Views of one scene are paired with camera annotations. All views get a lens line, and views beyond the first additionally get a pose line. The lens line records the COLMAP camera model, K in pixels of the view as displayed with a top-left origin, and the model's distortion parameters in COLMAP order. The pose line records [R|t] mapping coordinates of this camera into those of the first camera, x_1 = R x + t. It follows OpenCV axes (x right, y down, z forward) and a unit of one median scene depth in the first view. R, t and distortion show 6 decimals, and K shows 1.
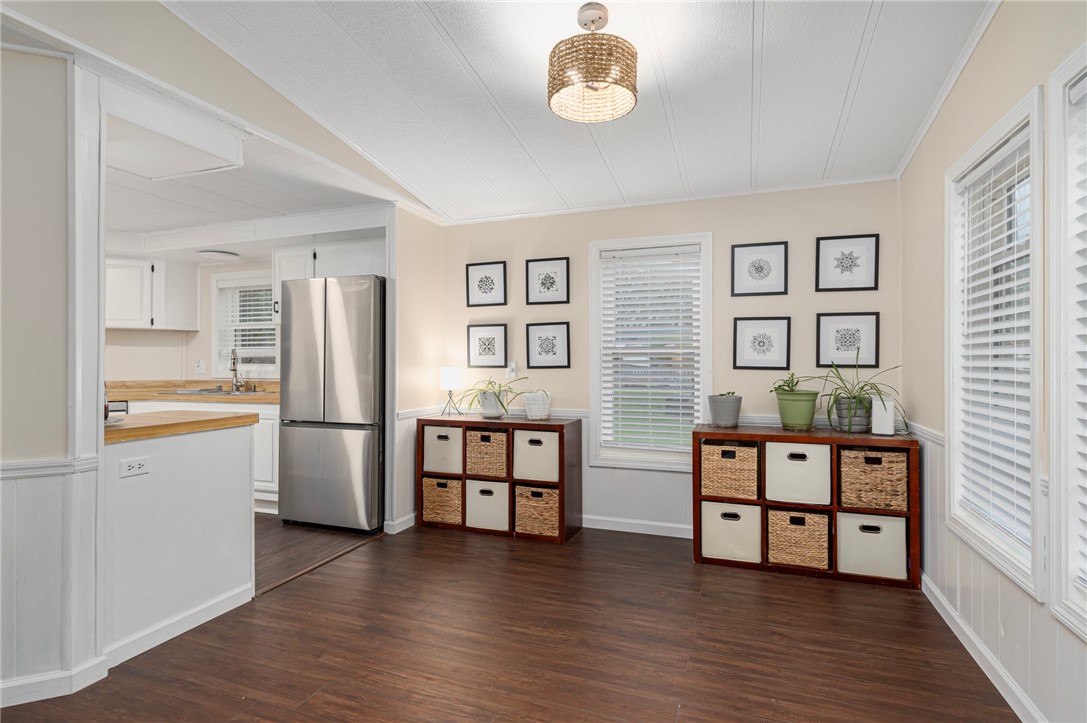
lens RADIAL K [[564.5, 0, 541.8], [0, 564.5, 360.9], [0, 0, 1]] dist [0.000224, -0.000066]
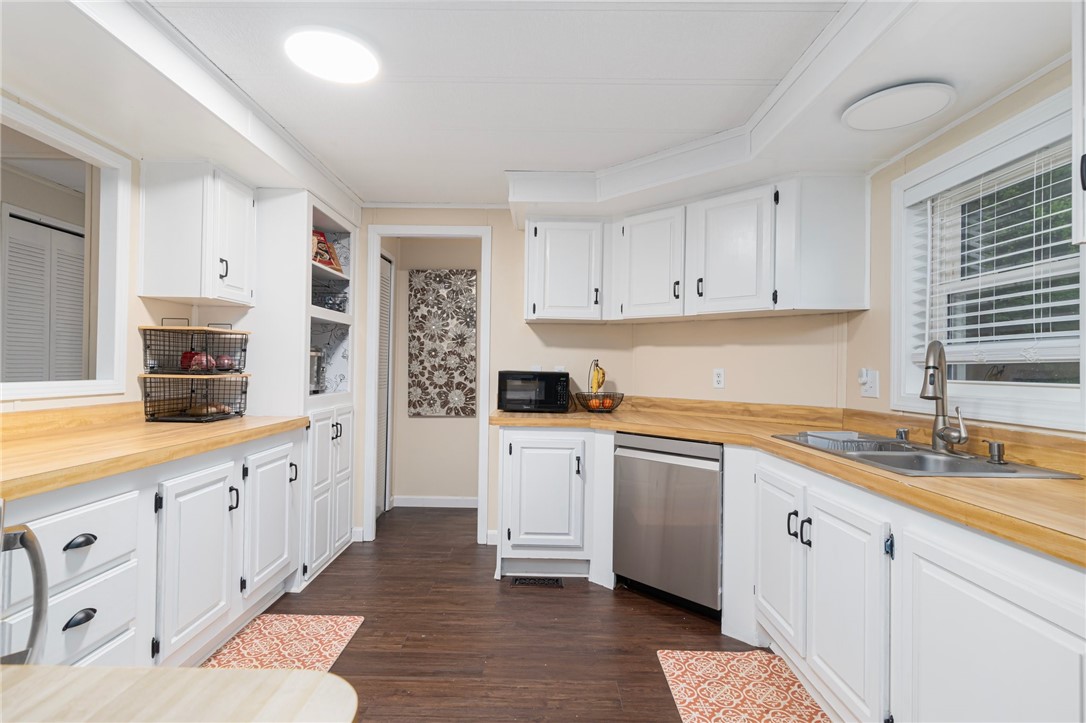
lens RADIAL K [[510.1, 0, 542.8], [0, 510.1, 361.7], [0, 0, 1]] dist [-0.000758, -0.000264]
pose [[0.319823, -0.002792, -0.947473, -0.291378], [-0.006428, 0.999966, -0.005117, -0.004171], [0.947456, 0.007727, 0.319794, 0.612553]]
